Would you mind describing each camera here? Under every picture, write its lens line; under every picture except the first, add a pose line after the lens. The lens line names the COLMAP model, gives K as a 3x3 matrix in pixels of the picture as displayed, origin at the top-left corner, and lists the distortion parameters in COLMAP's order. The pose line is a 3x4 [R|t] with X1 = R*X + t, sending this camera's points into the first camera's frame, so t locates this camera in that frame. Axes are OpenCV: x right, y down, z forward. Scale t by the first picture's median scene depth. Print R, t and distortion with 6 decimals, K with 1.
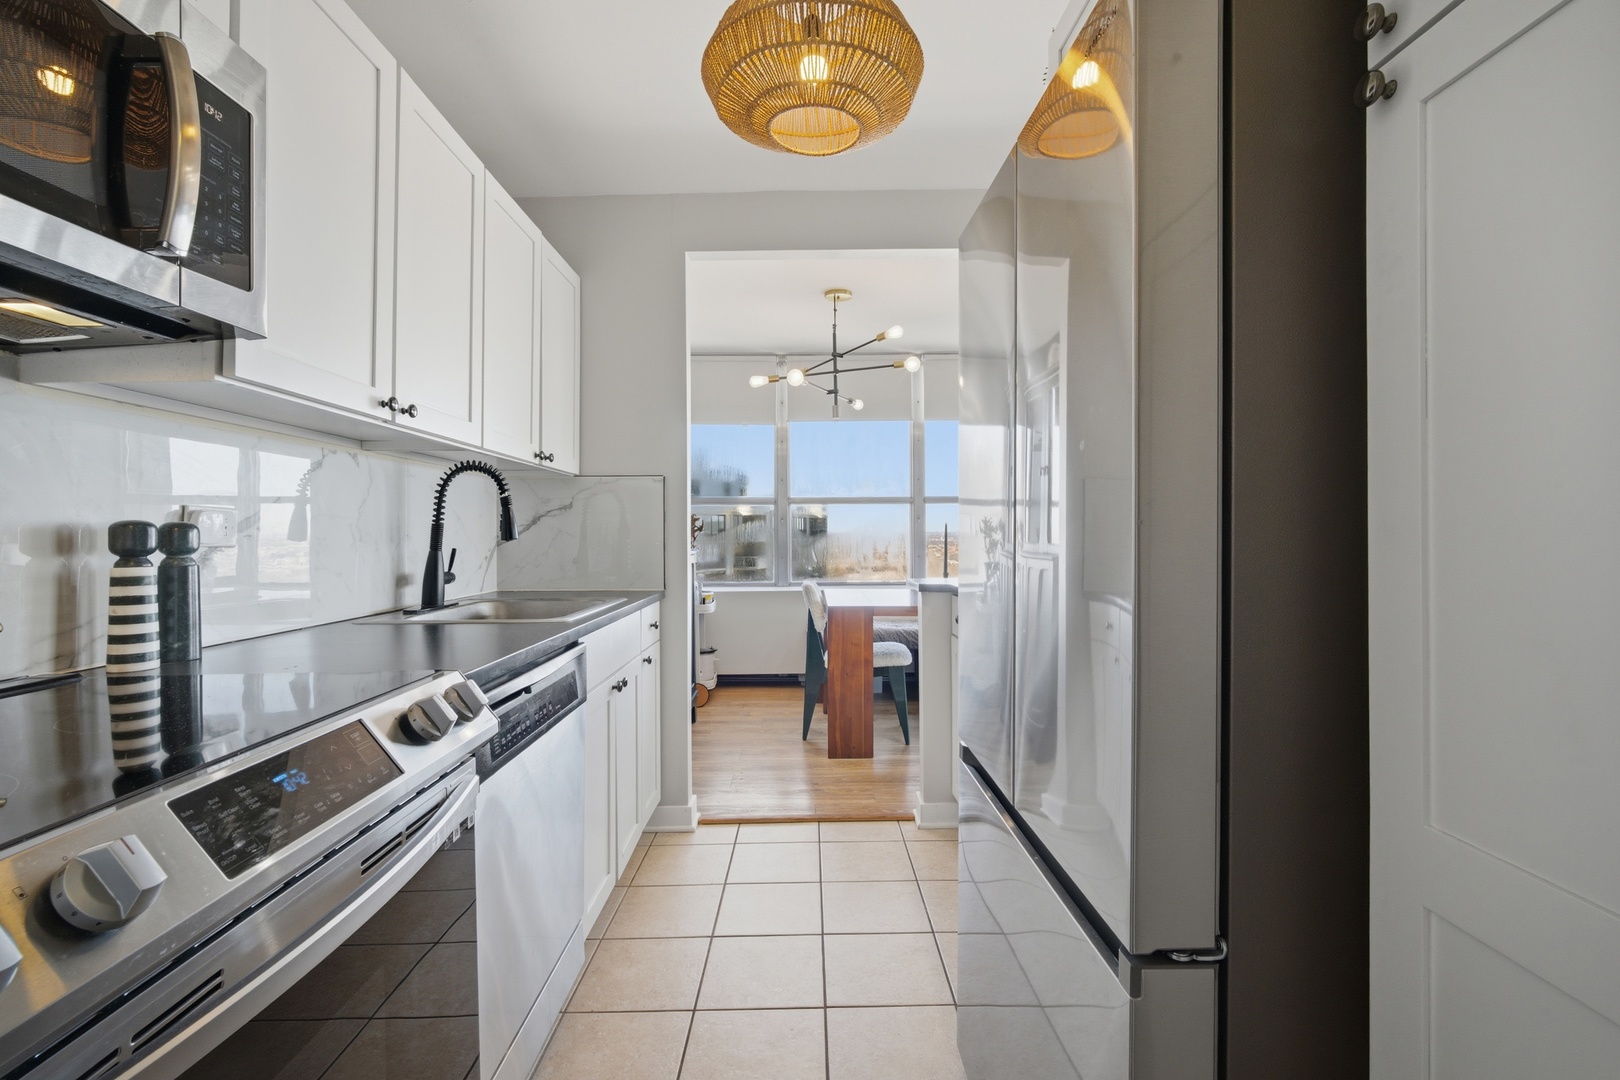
lens RADIAL K [[710.2, 0, 807.7], [0, 710.2, 531.9], [0, 0, 1]] dist [-0.017759, 0.006268]
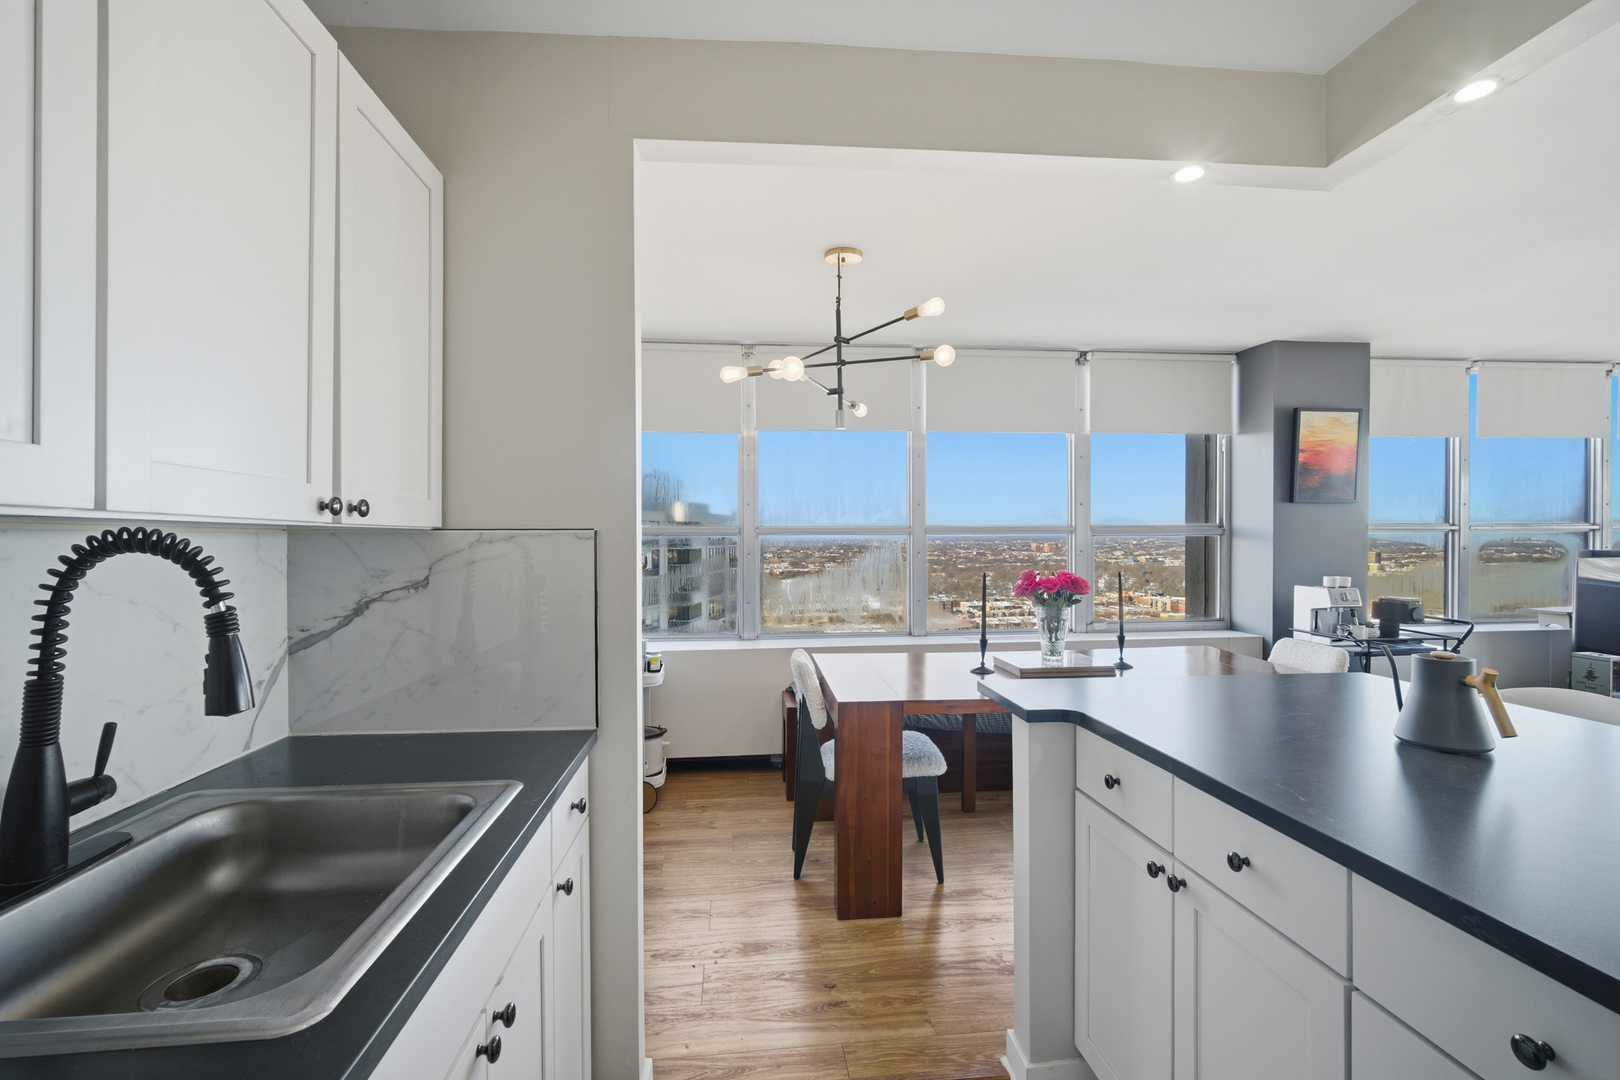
lens RADIAL K [[716.8, 0, 807.3], [0, 716.8, 544.3], [0, 0, 1]] dist [-0.003923, -0.000073]
pose [[0.996066, 0.001508, 0.088598, -0.062040], [-0.002404, 0.999947, 0.010009, -0.054020], [-0.088578, -0.010183, 0.996017, 0.301691]]
